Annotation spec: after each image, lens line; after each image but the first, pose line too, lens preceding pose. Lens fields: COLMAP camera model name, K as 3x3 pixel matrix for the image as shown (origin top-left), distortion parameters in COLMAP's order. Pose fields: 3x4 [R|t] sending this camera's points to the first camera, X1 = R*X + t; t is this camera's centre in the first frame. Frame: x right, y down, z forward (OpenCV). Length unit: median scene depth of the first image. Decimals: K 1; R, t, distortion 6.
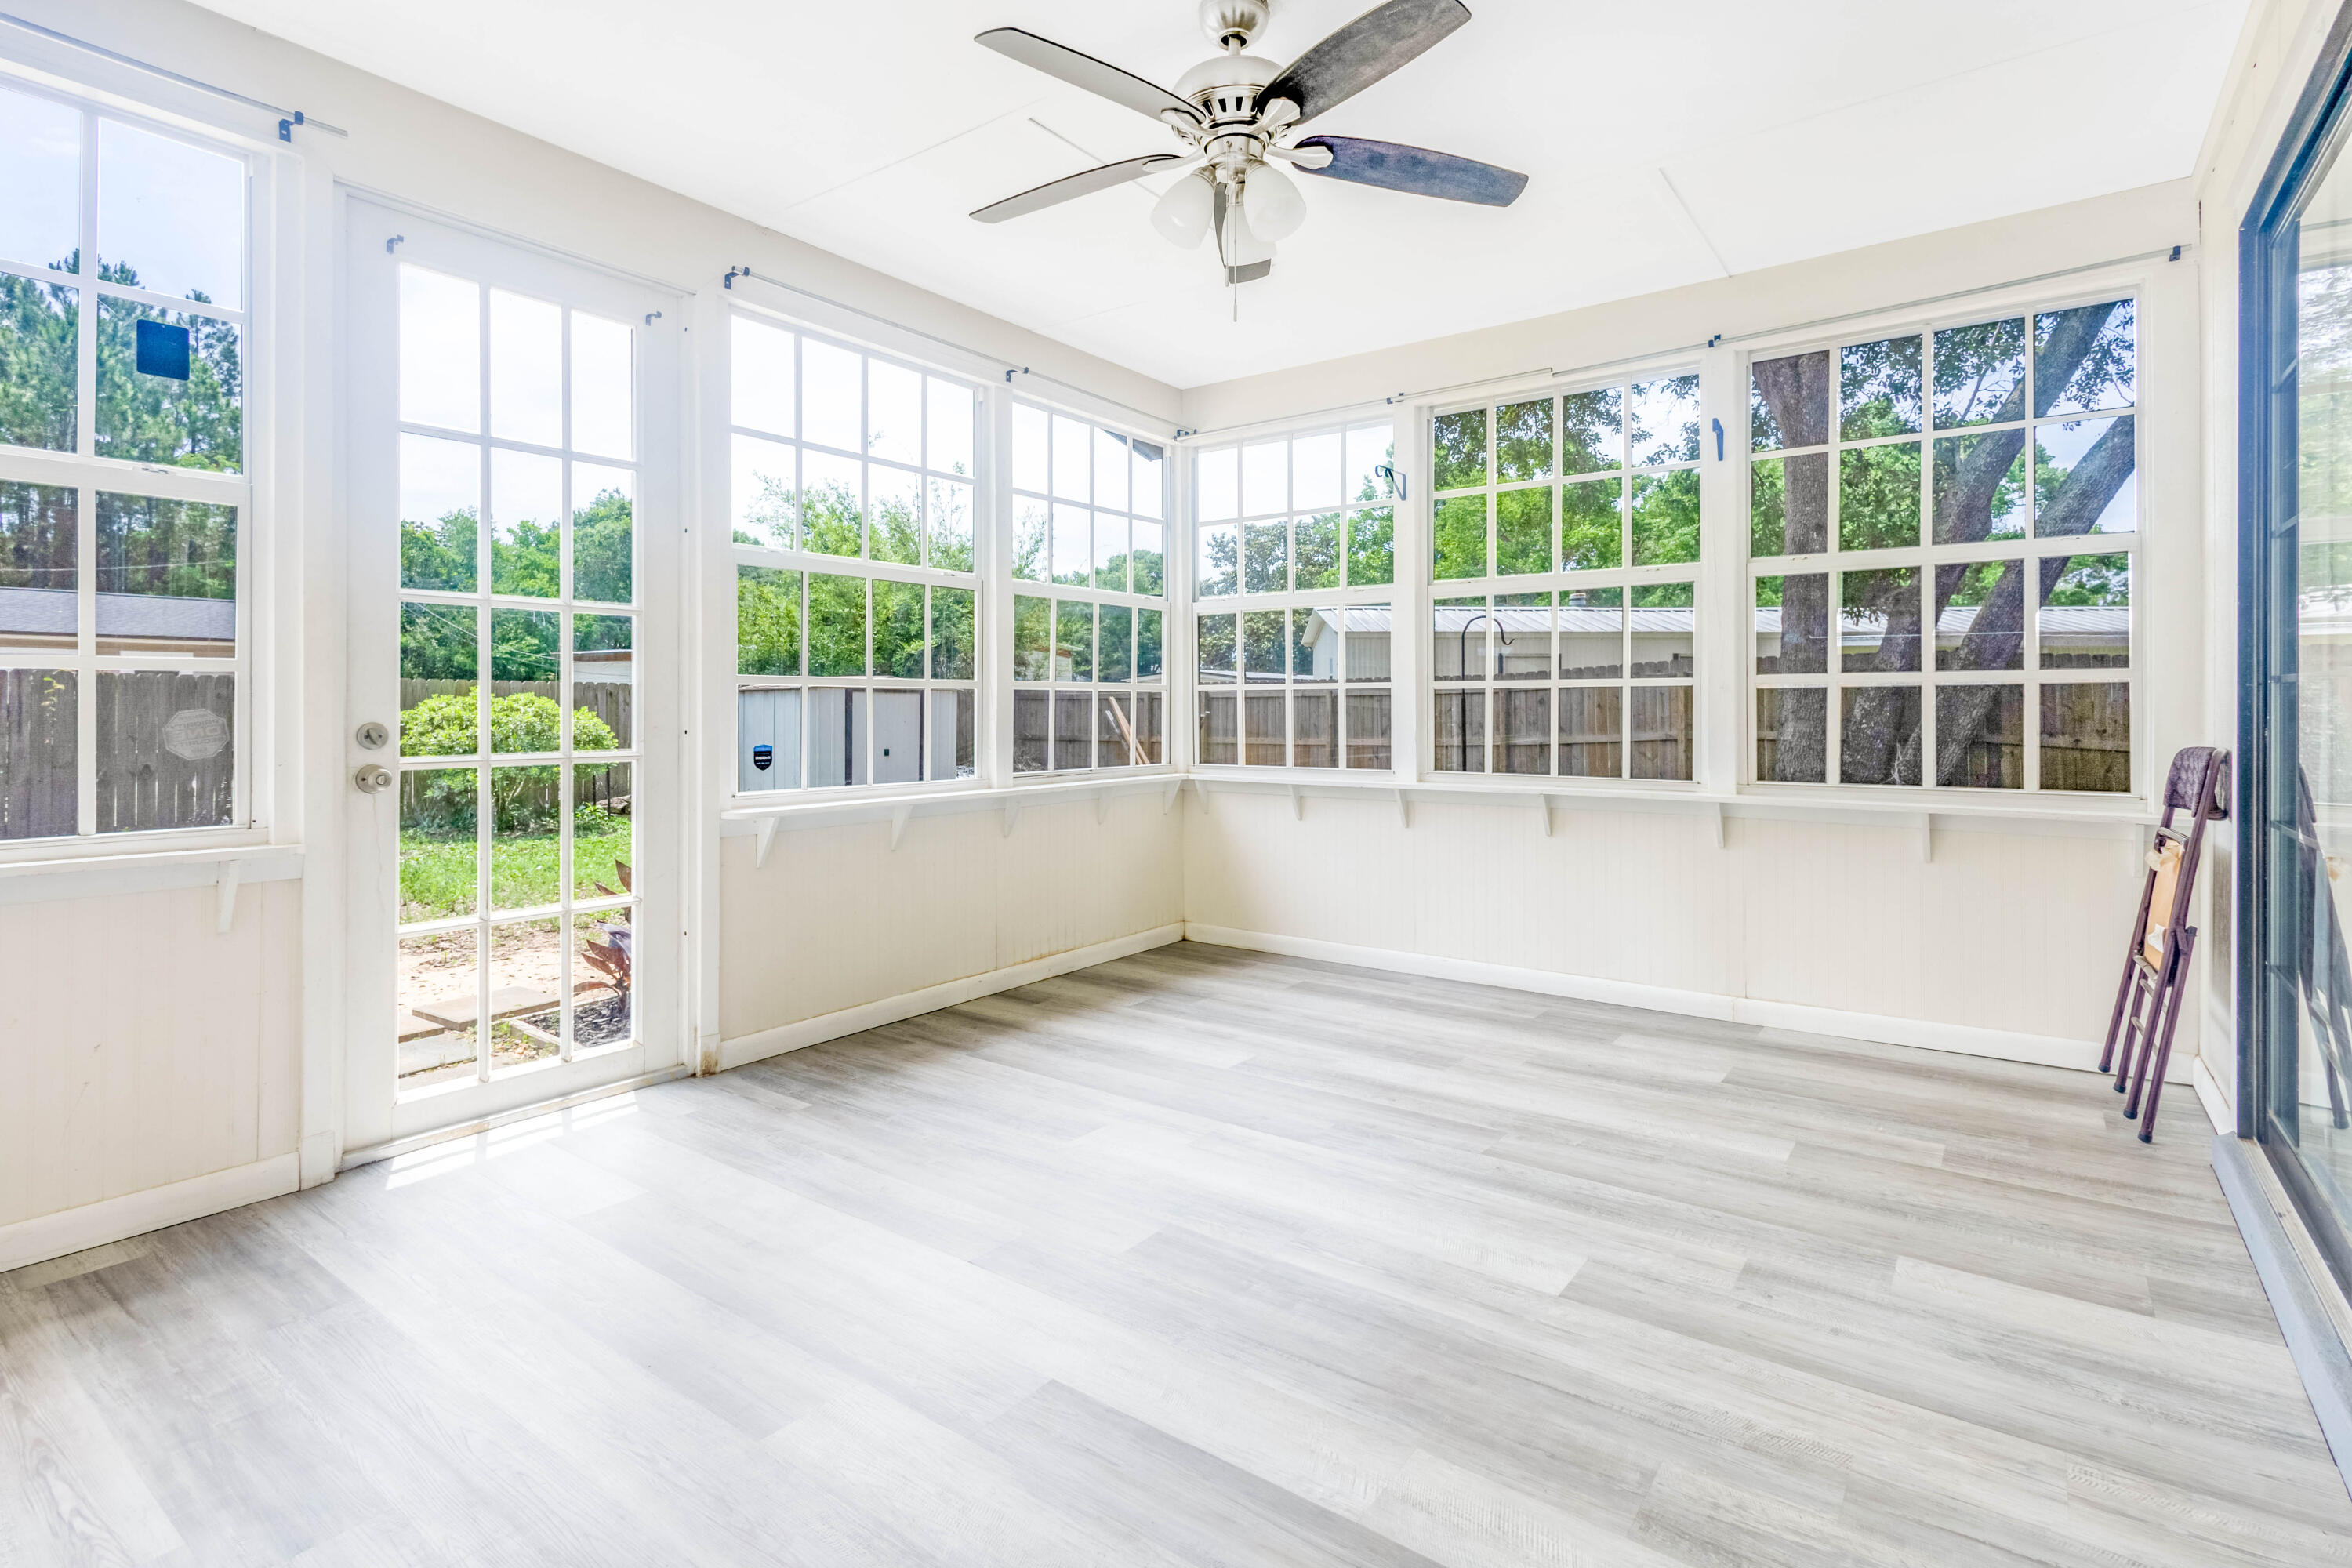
lens RADIAL K [[1126.4, 0, 1178.8], [0, 1126.4, 749.6], [0, 0, 1]] dist [0.000065, -0.000272]
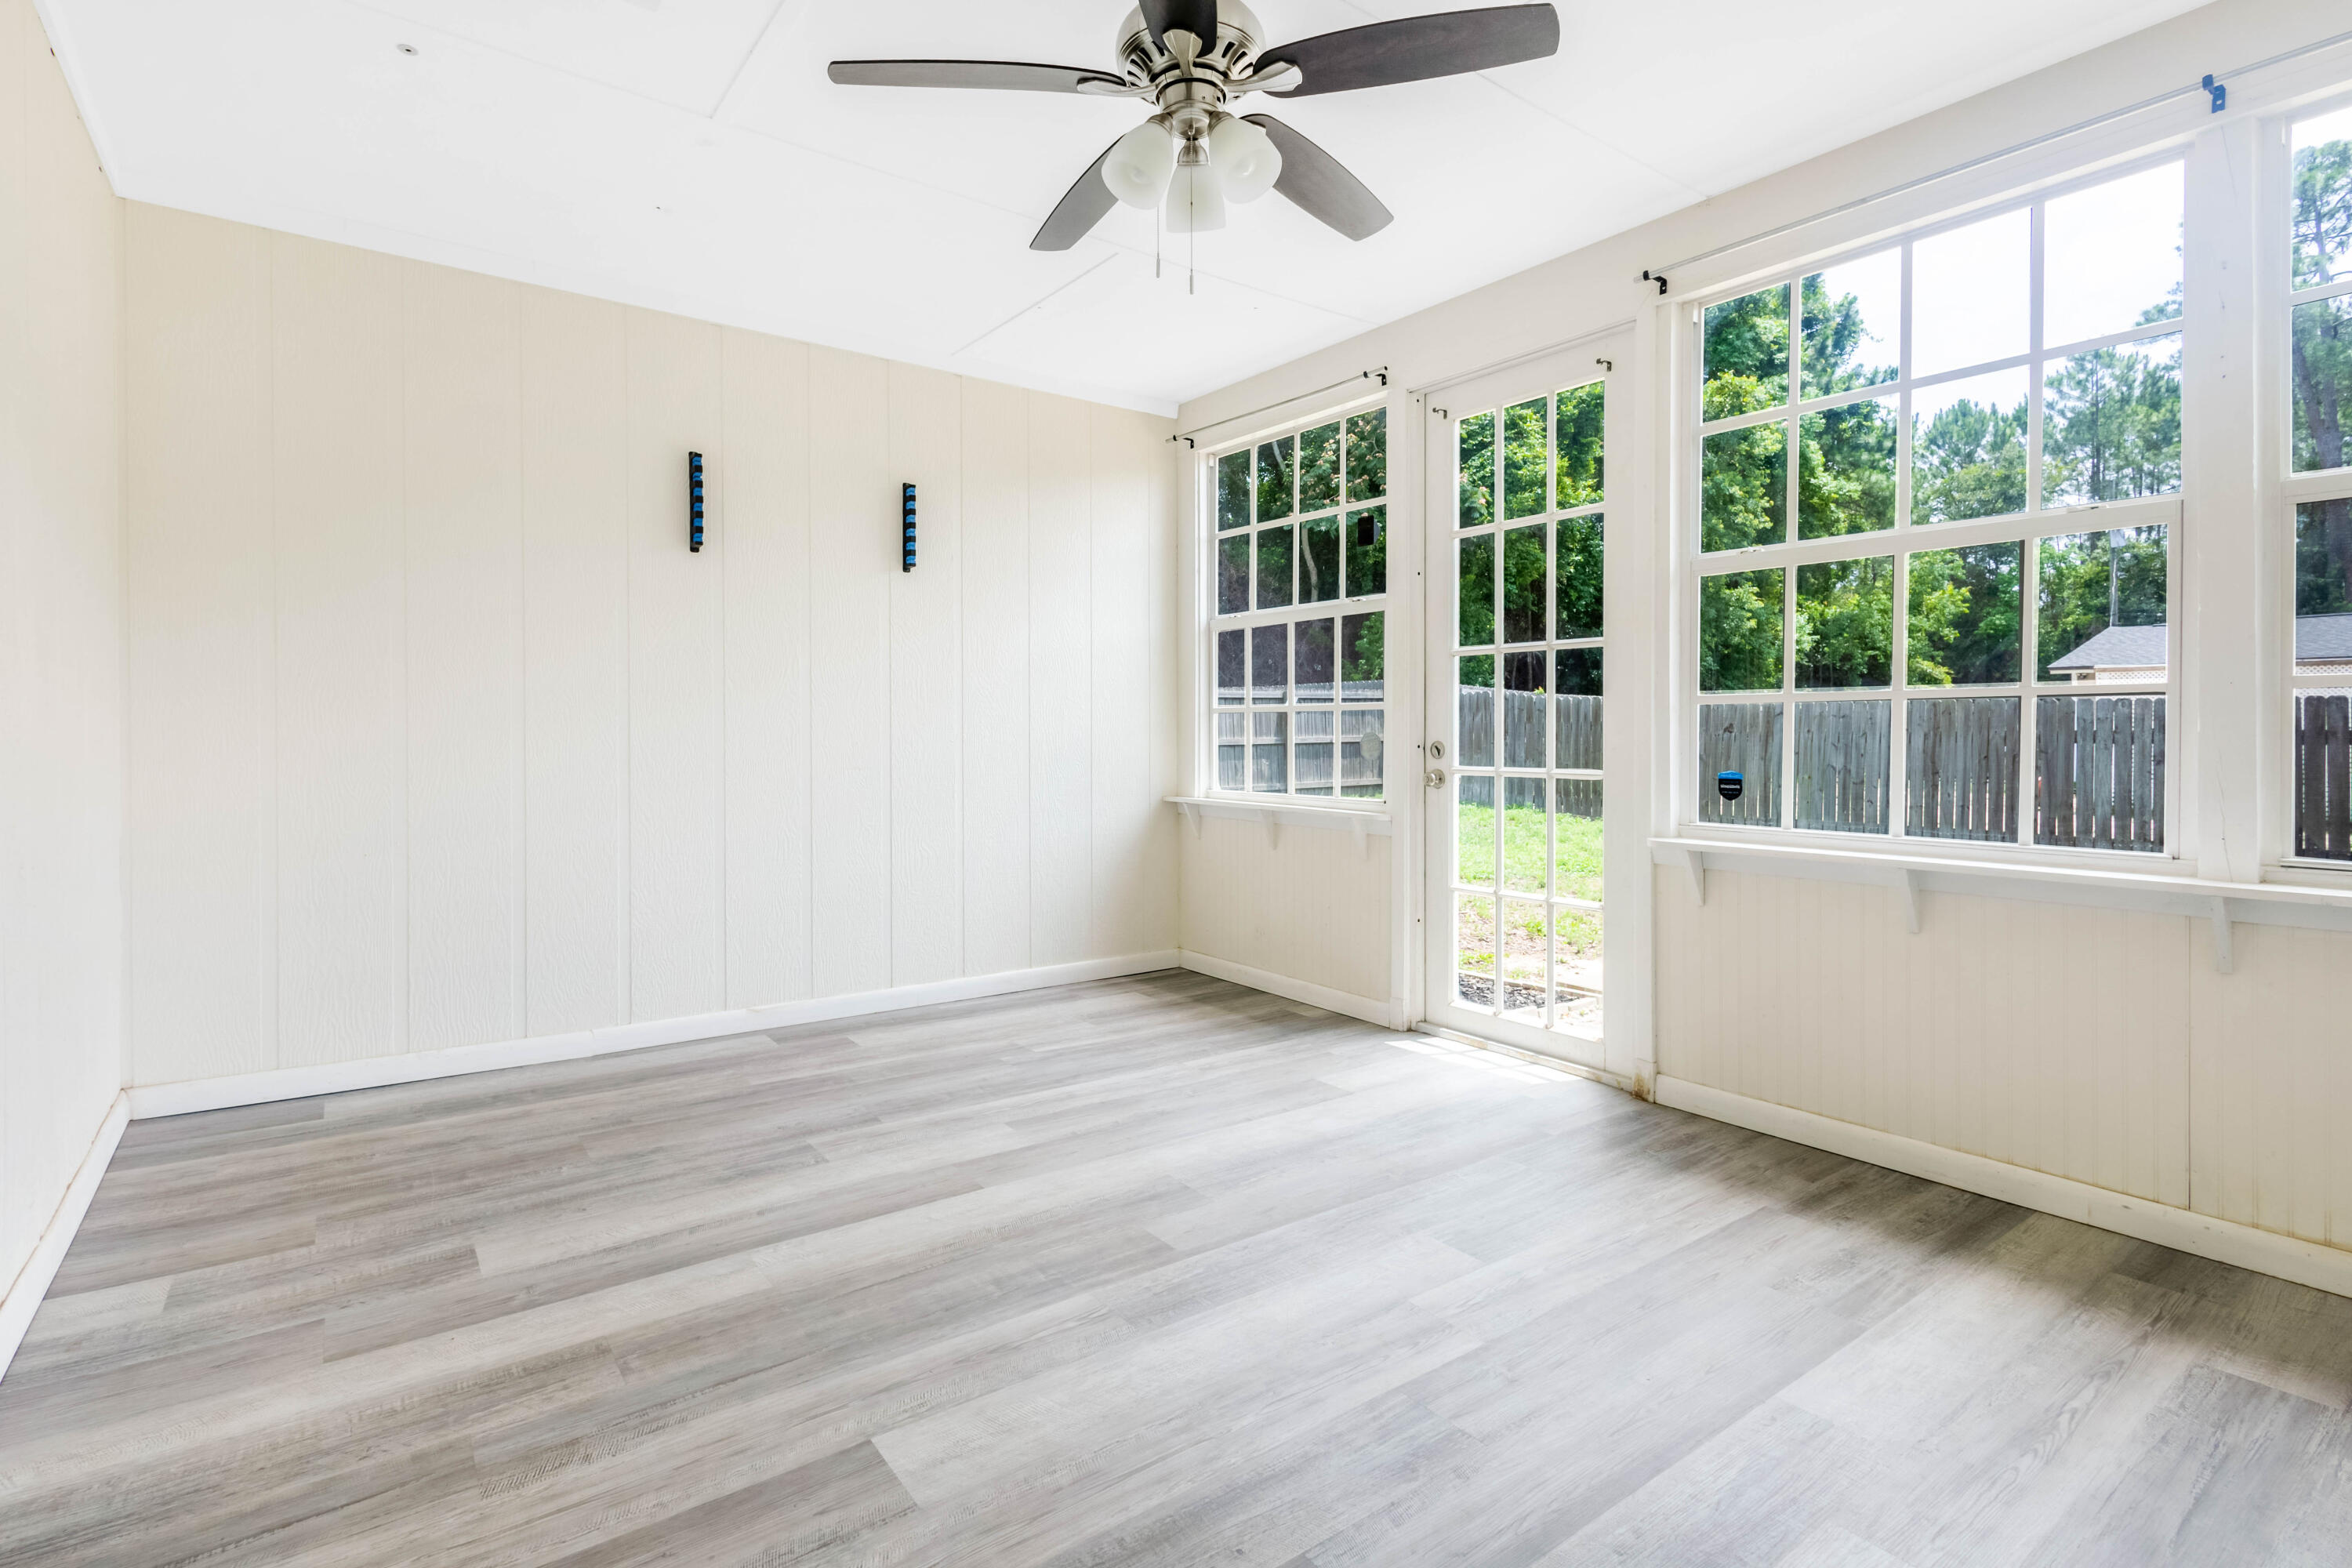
lens RADIAL K [[1126.4, 0, 1178.8], [0, 1126.4, 749.6], [0, 0, 1]] dist [0.000065, -0.000272]
pose [[-0.289329, 0.014555, -0.957119, 1.004458], [-0.037861, 0.998928, 0.026636, -0.047809], [0.956481, 0.043944, -0.288468, 1.365539]]
